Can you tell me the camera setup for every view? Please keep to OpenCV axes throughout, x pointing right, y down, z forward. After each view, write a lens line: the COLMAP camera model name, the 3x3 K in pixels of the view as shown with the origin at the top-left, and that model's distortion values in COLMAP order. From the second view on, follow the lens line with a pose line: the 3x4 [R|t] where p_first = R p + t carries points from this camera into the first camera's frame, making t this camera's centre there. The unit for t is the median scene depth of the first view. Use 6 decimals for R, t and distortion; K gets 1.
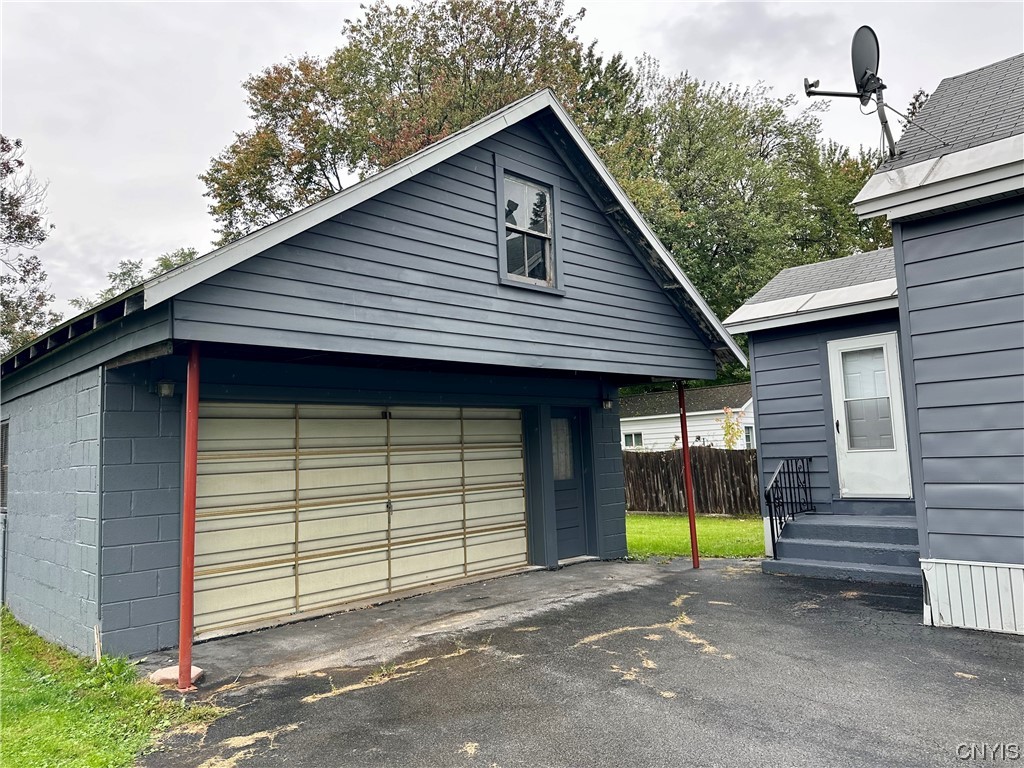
lens RADIAL K [[709.2, 0, 512.0], [0, 709.2, 384.0], [0, 0, 1]] dist [0.003286, -0.002843]
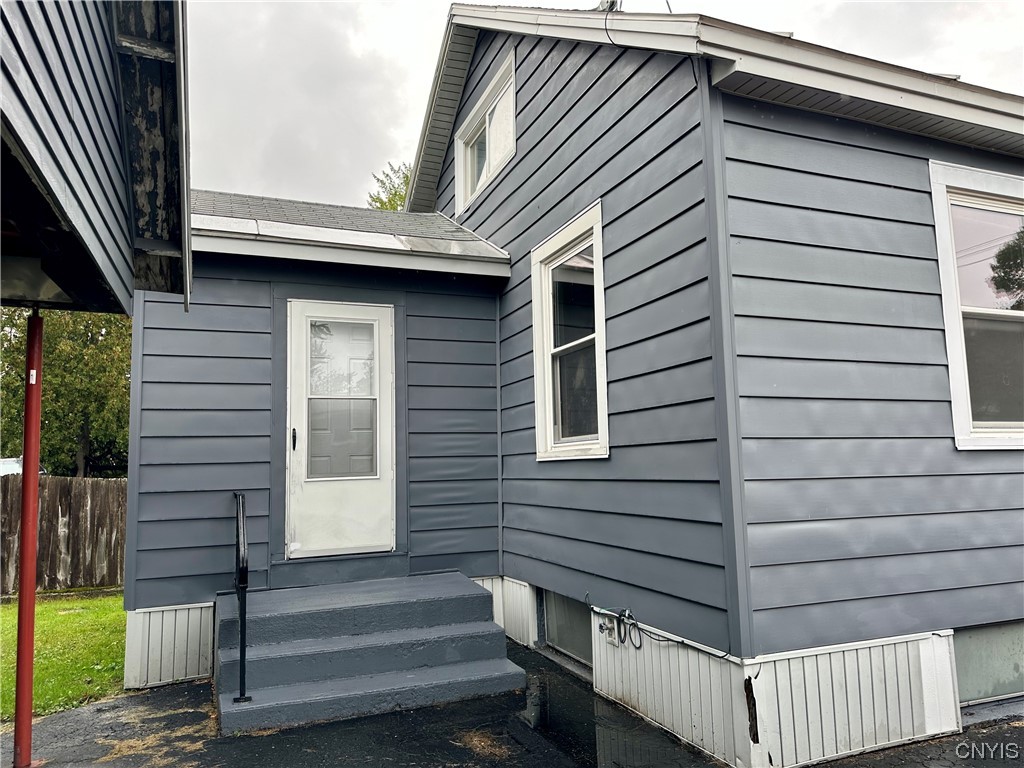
lens RADIAL K [[709.2, 0, 512.0], [0, 709.2, 384.0], [0, 0, 1]] dist [0.003286, -0.002843]
pose [[0.391424, 0.135071, 0.910243, -0.024547], [-0.080157, 0.990413, -0.112498, 0.067679], [-0.916713, -0.028928, 0.398499, 0.604050]]
